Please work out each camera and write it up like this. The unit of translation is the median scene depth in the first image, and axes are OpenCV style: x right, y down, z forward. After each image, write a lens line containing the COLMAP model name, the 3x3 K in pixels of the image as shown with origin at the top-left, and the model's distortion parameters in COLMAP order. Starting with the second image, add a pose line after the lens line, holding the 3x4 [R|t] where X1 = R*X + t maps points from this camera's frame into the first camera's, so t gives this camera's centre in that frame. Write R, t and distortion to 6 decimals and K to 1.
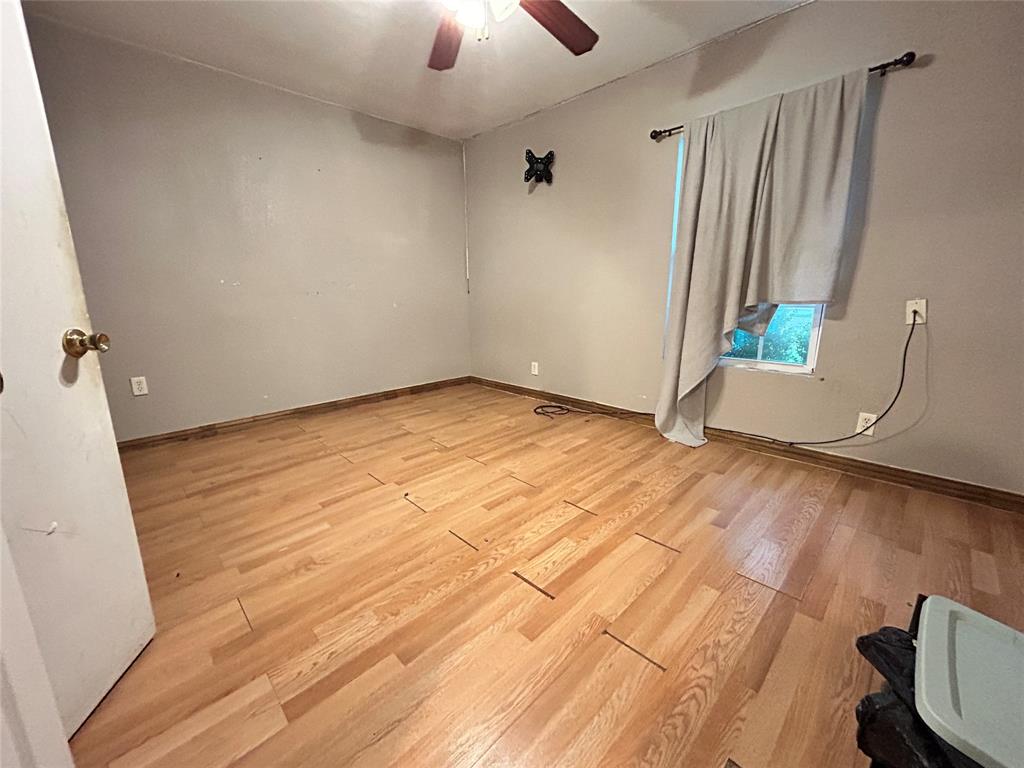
lens RADIAL K [[414.4, 0, 506.6], [0, 414.4, 385.5], [0, 0, 1]] dist [-0.000716, 0.001469]
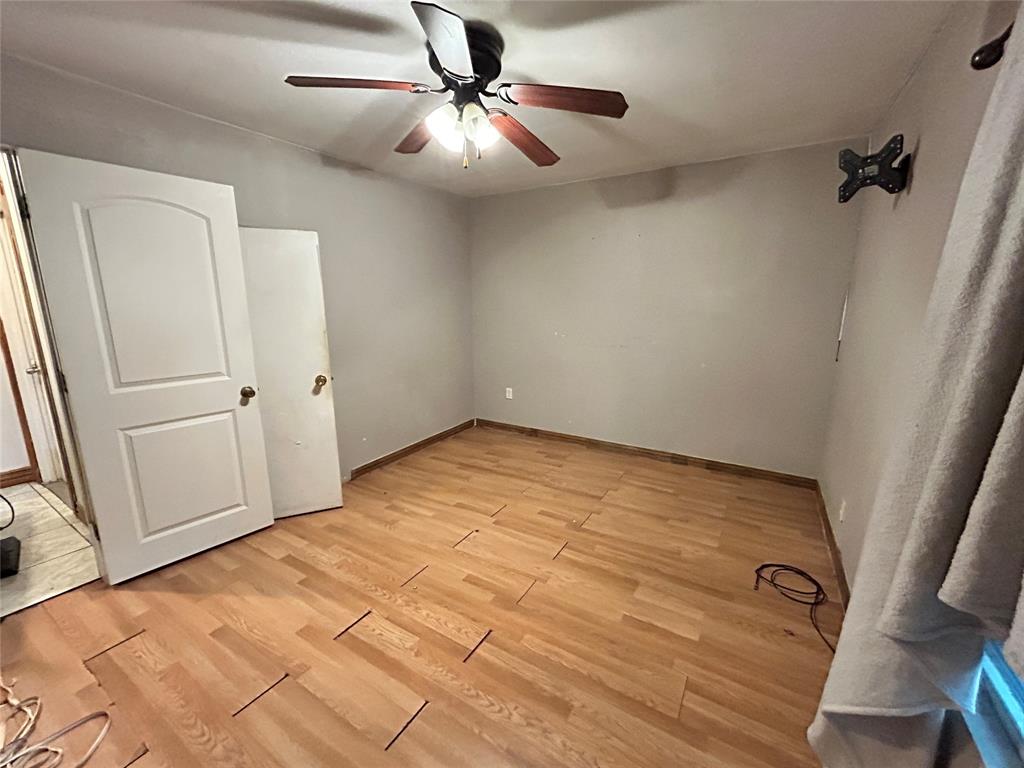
lens RADIAL K [[414.4, 0, 509.7], [0, 414.4, 381.9], [0, 0, 1]] dist [-0.000716, 0.001469]
pose [[0.249157, 0.194904, -0.948648, 0.733917], [-0.220123, 0.965299, 0.140511, -0.301559], [0.943115, 0.173810, 0.283414, 0.580858]]
